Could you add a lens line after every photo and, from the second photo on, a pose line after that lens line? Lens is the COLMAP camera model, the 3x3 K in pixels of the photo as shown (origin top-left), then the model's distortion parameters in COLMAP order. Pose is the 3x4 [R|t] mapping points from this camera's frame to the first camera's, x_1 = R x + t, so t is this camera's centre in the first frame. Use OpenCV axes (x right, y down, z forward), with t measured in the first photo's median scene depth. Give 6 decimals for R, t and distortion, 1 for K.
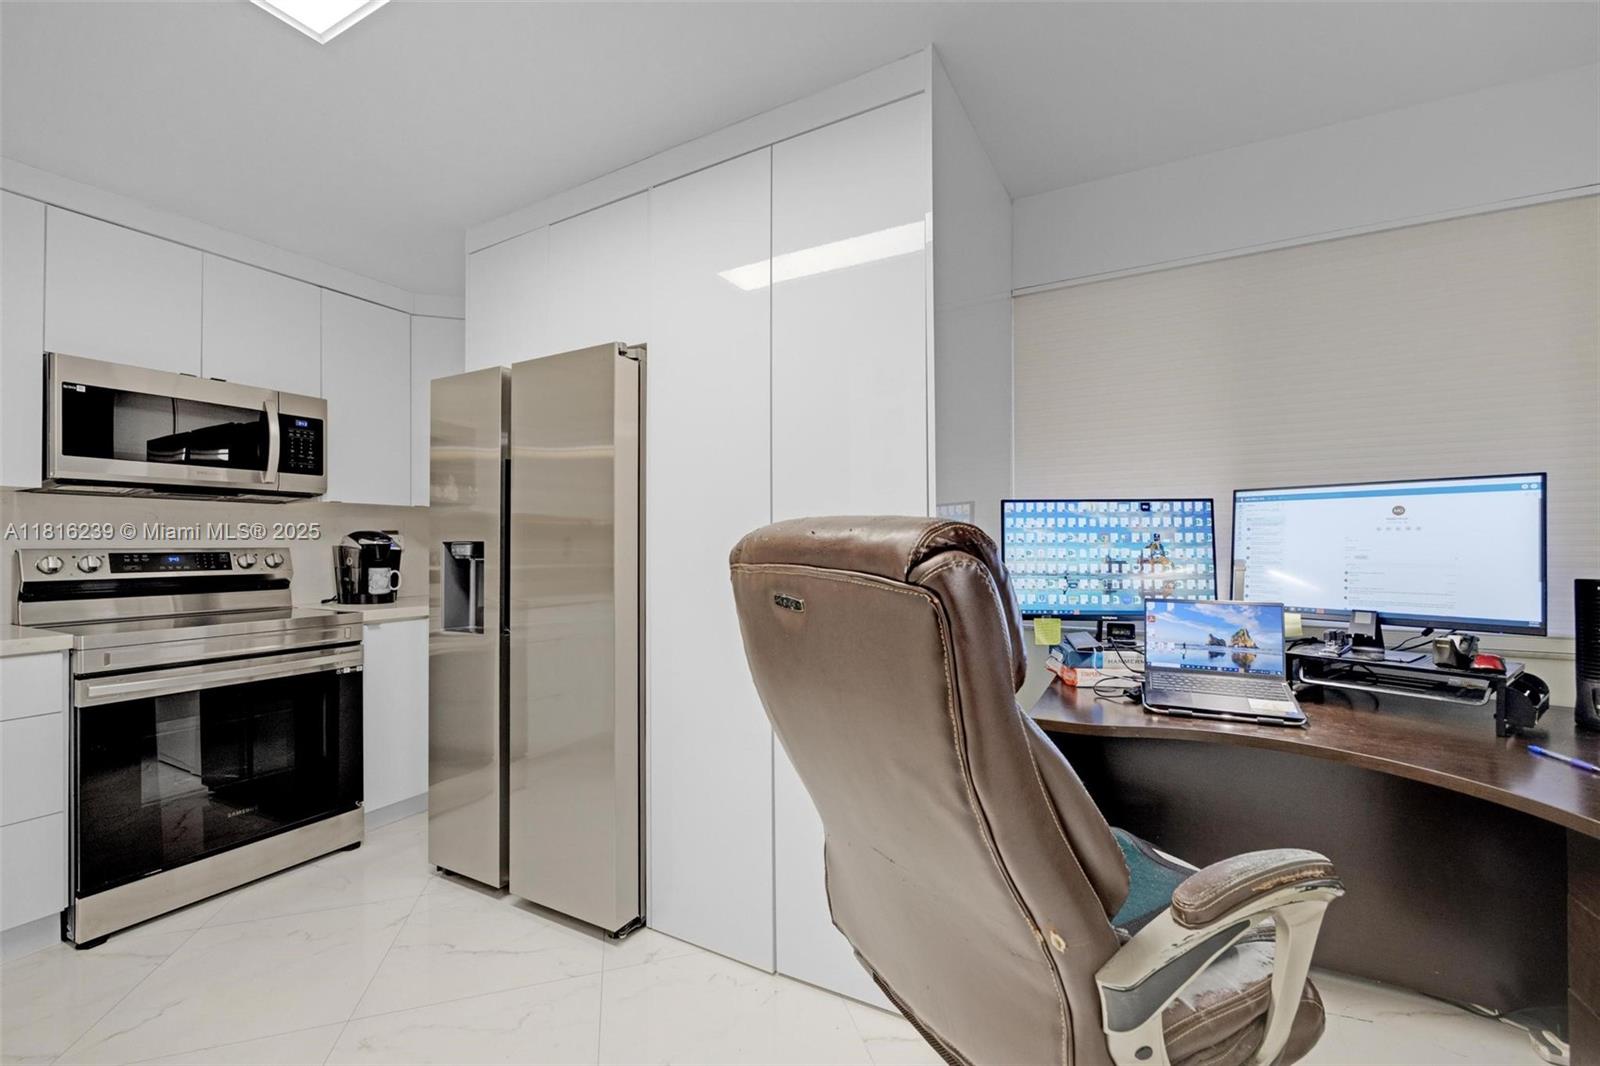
lens RADIAL K [[630.7, 0, 802.1], [0, 630.7, 533.5], [0, 0, 1]] dist [0.000314, 0.000062]
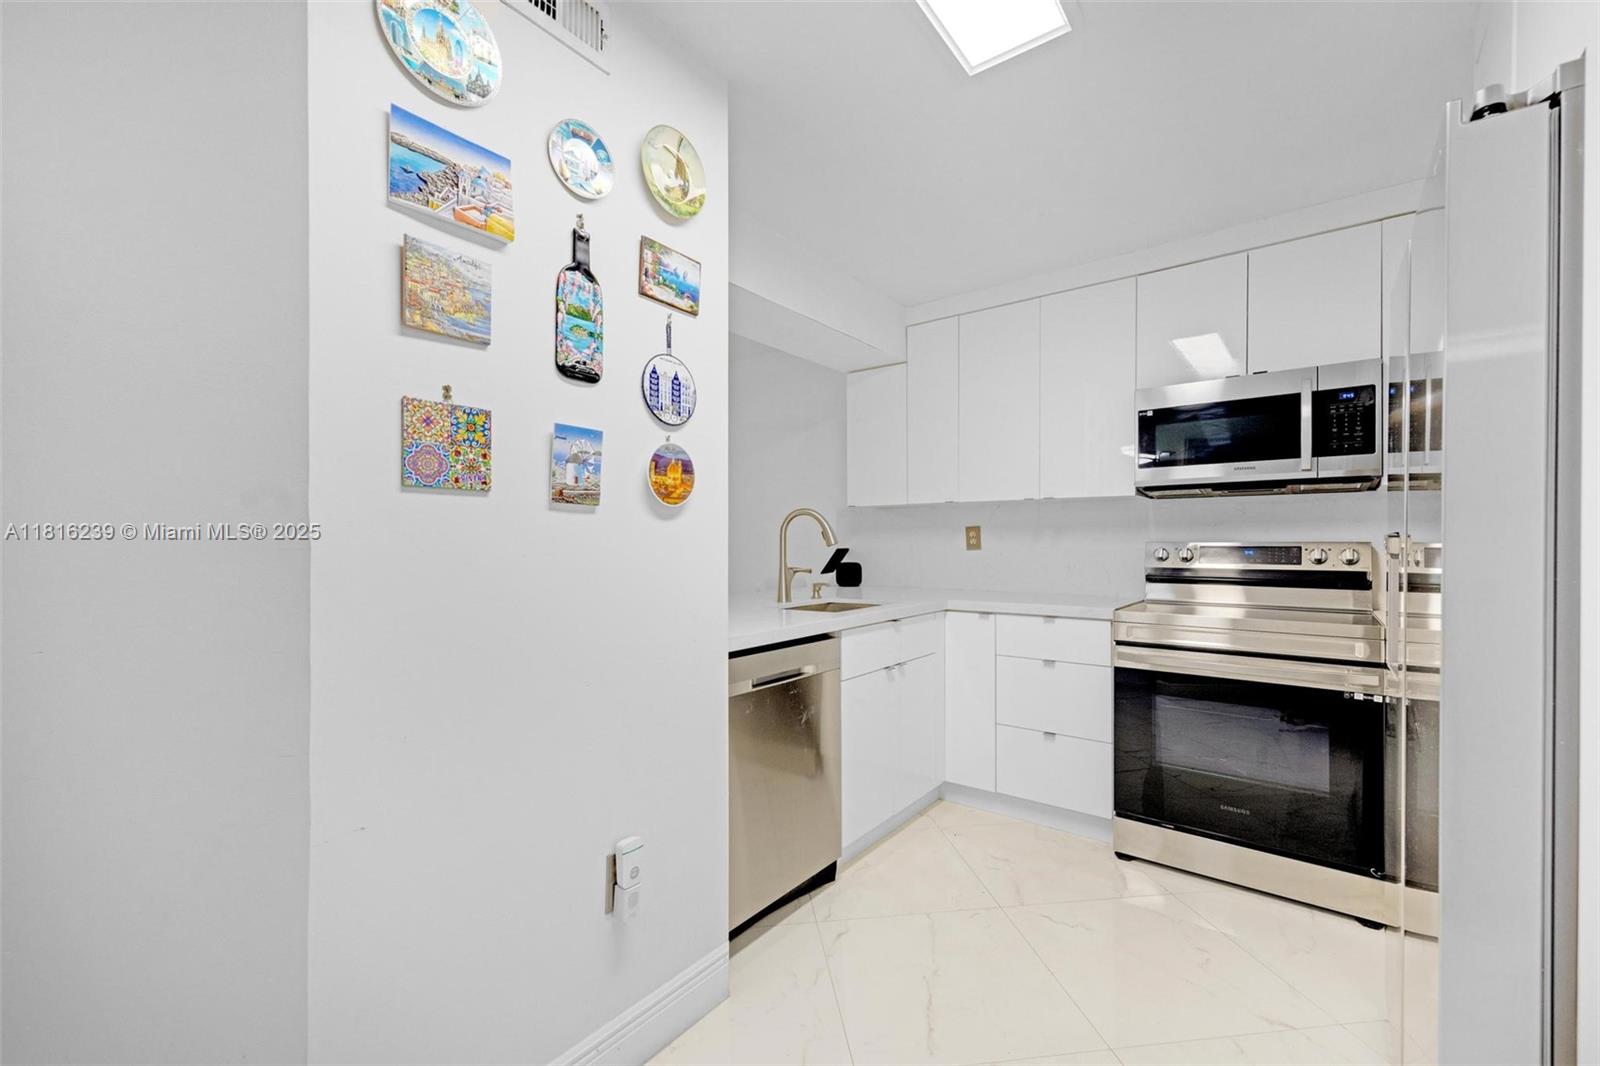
lens RADIAL K [[646.7, 0, 810.9], [0, 646.7, 534.7], [0, 0, 1]] dist [-0.001079, 0.000094]
pose [[-0.138235, -0.007584, -0.990370, 0.385494], [0.018884, 0.999769, -0.010292, 0.018788], [0.990219, -0.020125, -0.138060, 0.927792]]
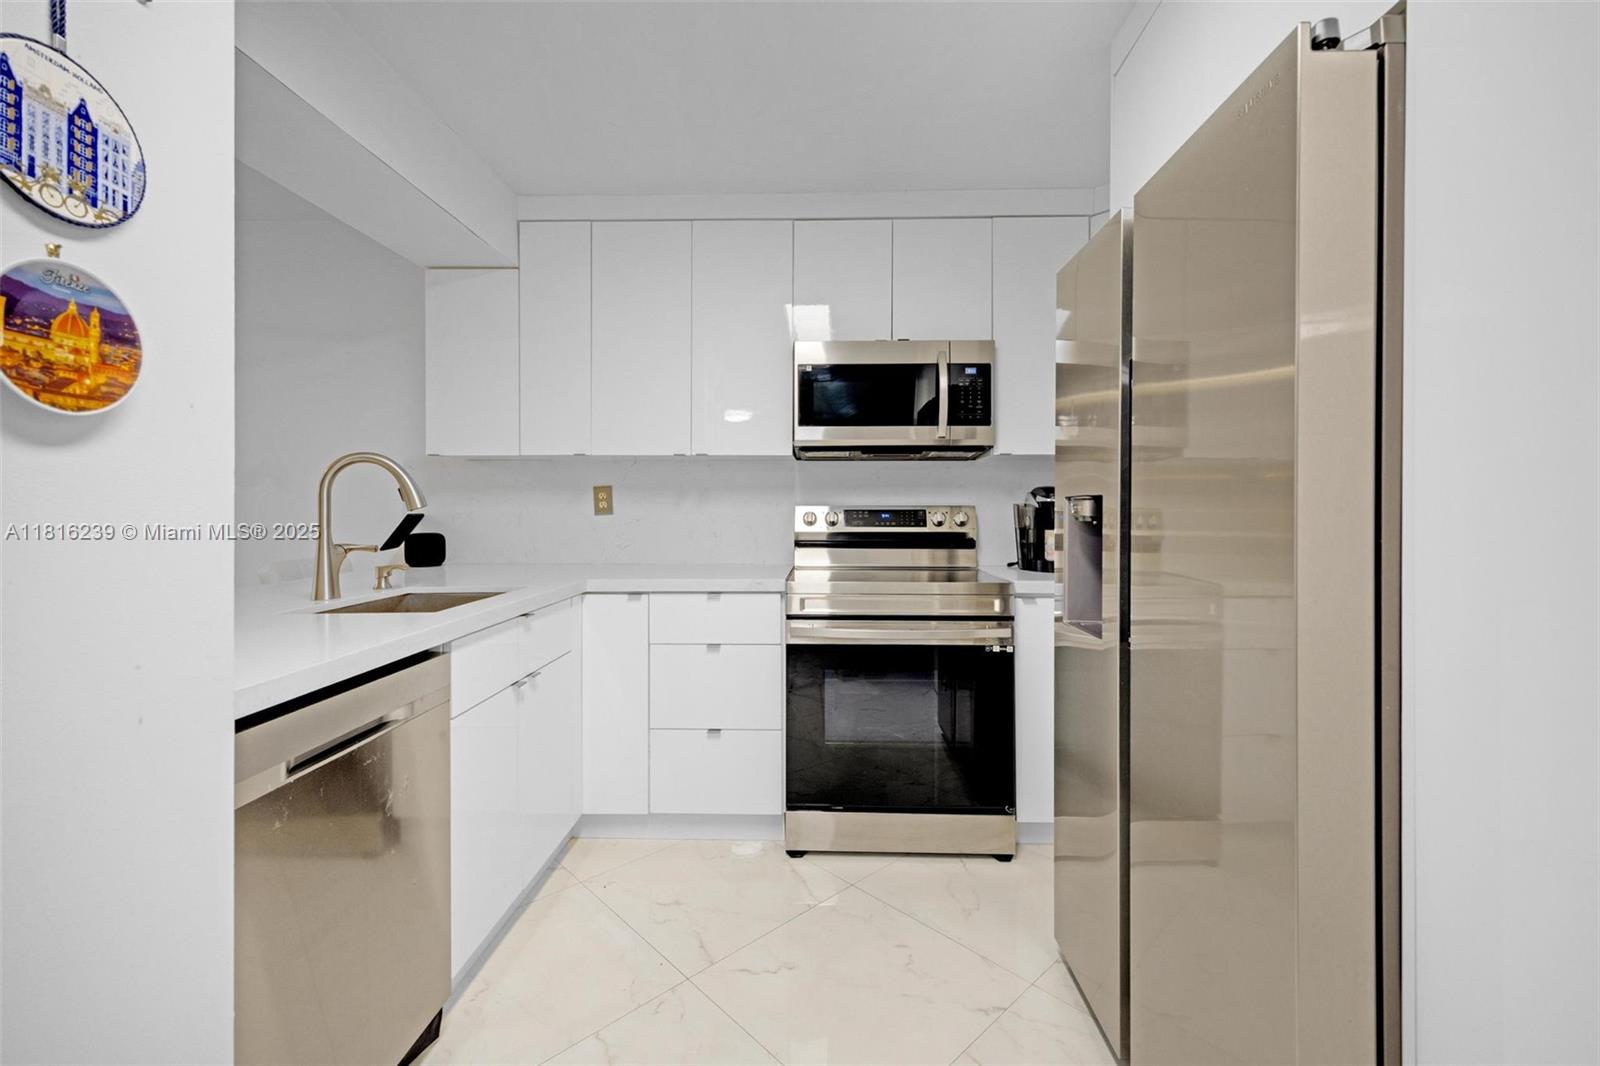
lens RADIAL K [[673.4, 0, 808.7], [0, 673.4, 505.6], [0, 0, 1]] dist [0.000512, -0.000216]
pose [[0.463327, 0.002429, -0.886184, -0.070139], [0.013240, 0.999866, 0.009663, 0.022976], [0.886089, -0.016211, 0.463233, 0.761938]]
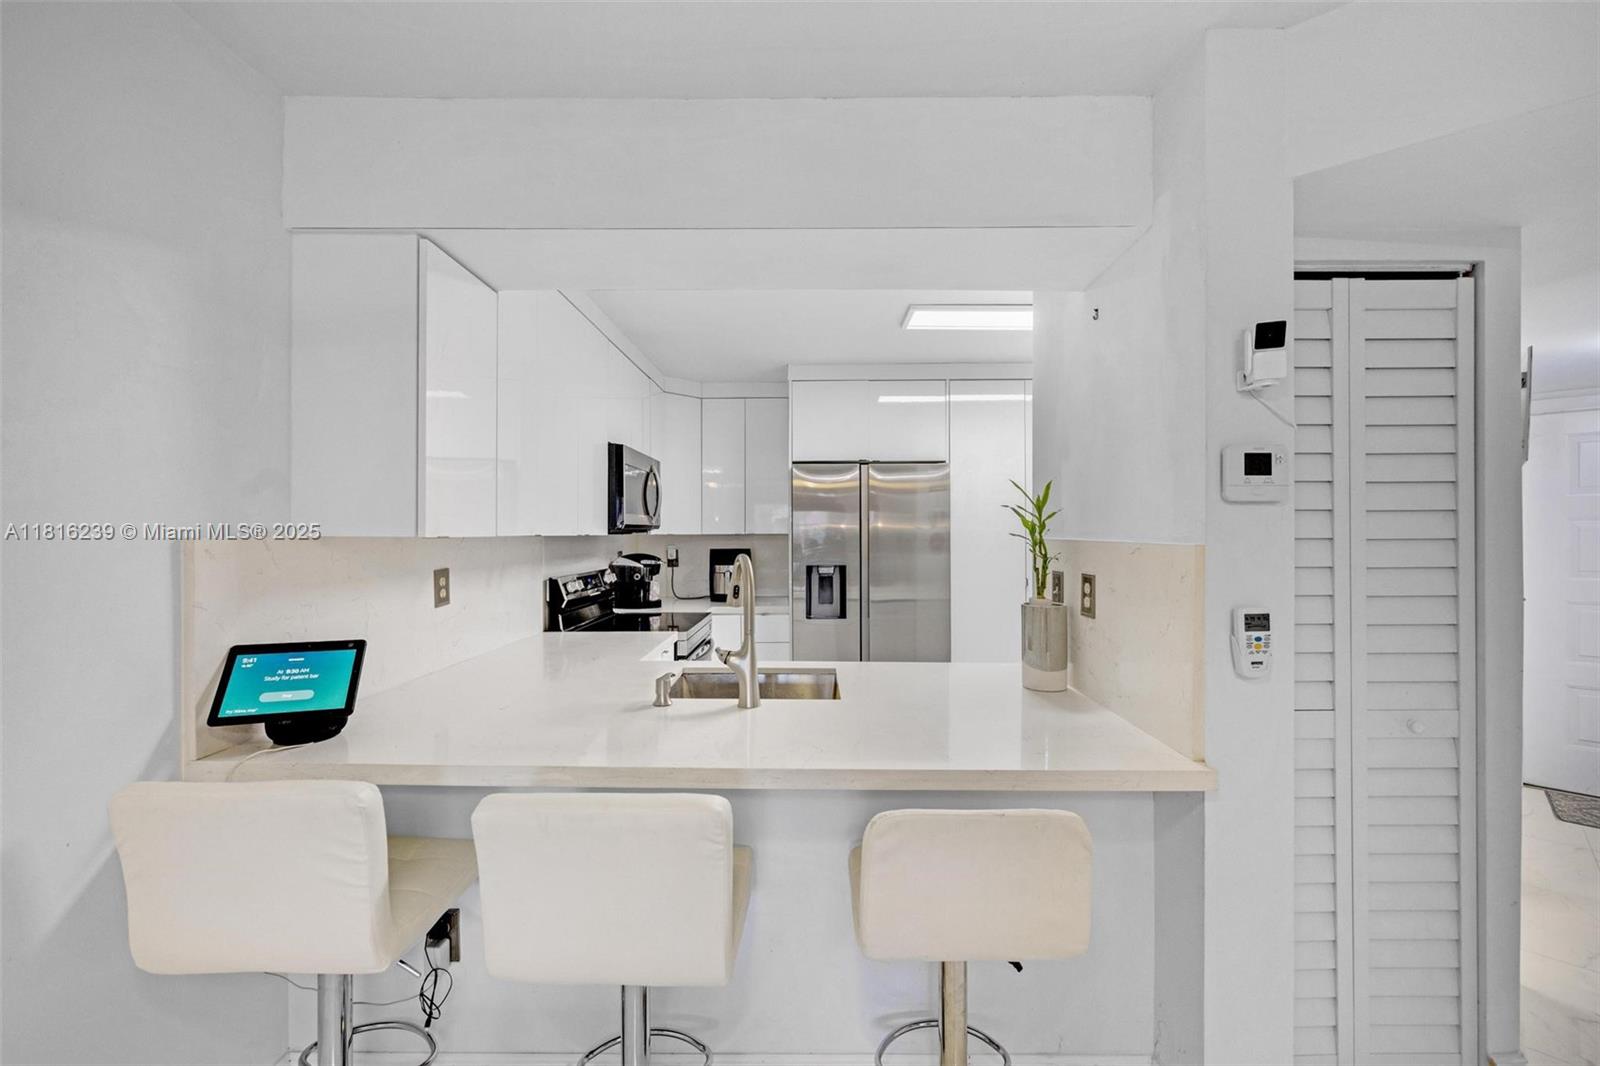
lens RADIAL K [[646.7, 0, 810.9], [0, 646.7, 534.7], [0, 0, 1]] dist [-0.001079, 0.000094]
pose [[0.876510, 0.003447, 0.481371, -2.717549], [-0.012670, 0.999793, 0.015912, -0.187738], [-0.481217, -0.020046, 0.876372, -0.975589]]
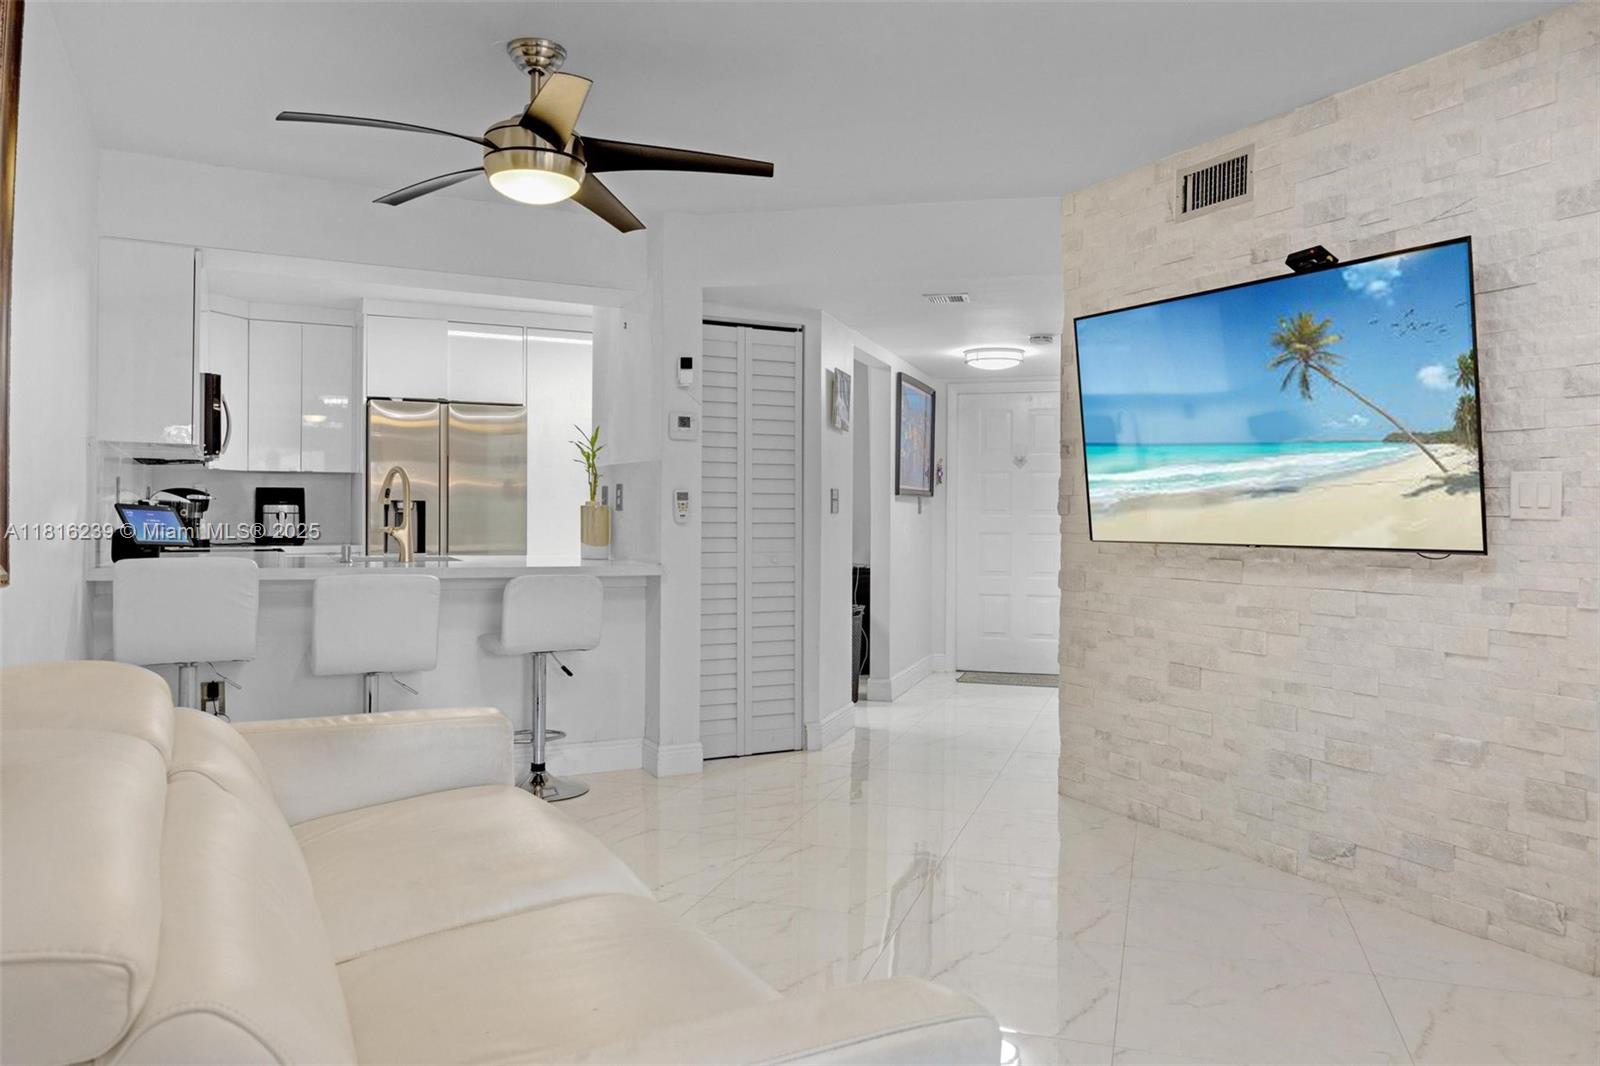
lens RADIAL K [[1166.2, 0, 829.2], [0, 1166.2, 534.6], [0, 0, 1]] dist [-0.005390, -0.000934]
pose [[0.555073, 0.001811, 0.831800, -4.859691], [-0.025933, 0.999549, 0.015130, 0.043659], [-0.831397, -0.029969, 0.554870, -3.299458]]
